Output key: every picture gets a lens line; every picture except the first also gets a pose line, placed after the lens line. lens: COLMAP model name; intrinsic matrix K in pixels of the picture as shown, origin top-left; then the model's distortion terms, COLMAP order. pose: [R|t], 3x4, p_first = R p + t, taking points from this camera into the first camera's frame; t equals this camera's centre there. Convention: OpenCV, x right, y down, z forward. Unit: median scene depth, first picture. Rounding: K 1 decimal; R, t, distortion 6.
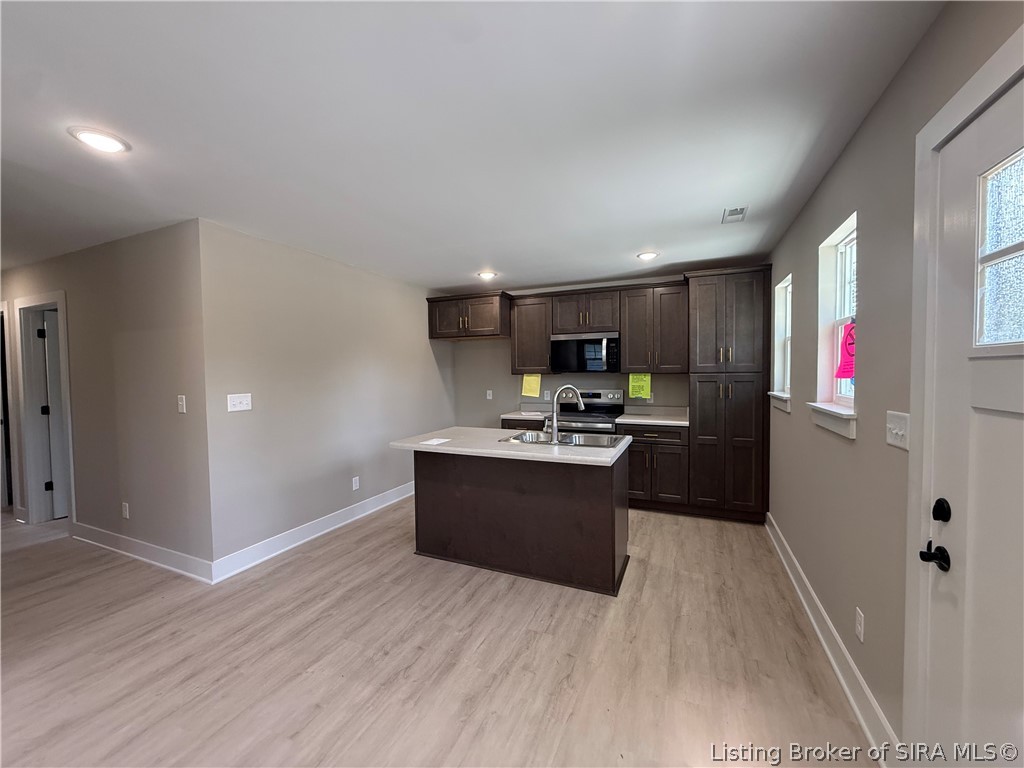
lens RADIAL K [[407.1, 0, 512.0], [0, 407.1, 384.0], [0, 0, 1]] dist [-0.001852, -0.000235]
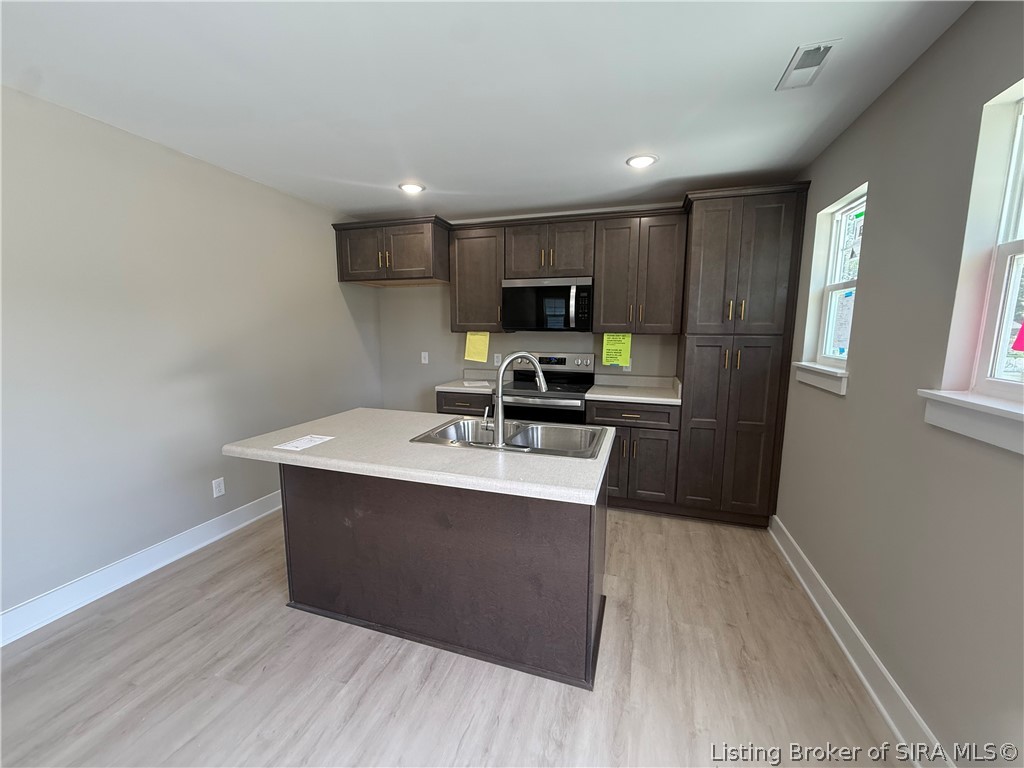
lens RADIAL K [[407.1, 0, 512.0], [0, 407.1, 384.0], [0, 0, 1]] dist [-0.001852, -0.000235]
pose [[0.994707, 0.001951, 0.102733, 0.045314], [-0.012734, 0.994452, 0.104418, -0.010408], [-0.101960, -0.105173, 0.989213, 0.295414]]
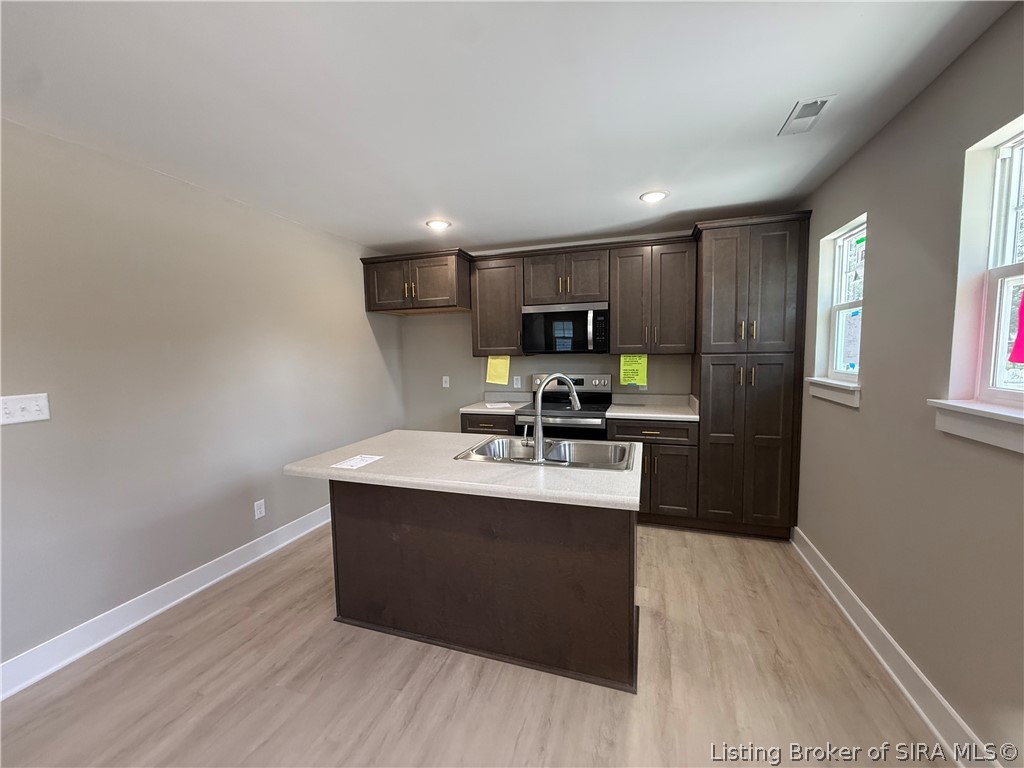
lens RADIAL K [[407.1, 0, 512.0], [0, 407.1, 384.0], [0, 0, 1]] dist [-0.001852, -0.000235]
pose [[0.995593, -0.013973, 0.092729, 0.000829], [0.009434, 0.998744, 0.049207, -0.010940], [-0.093300, -0.048116, 0.994475, 0.259004]]
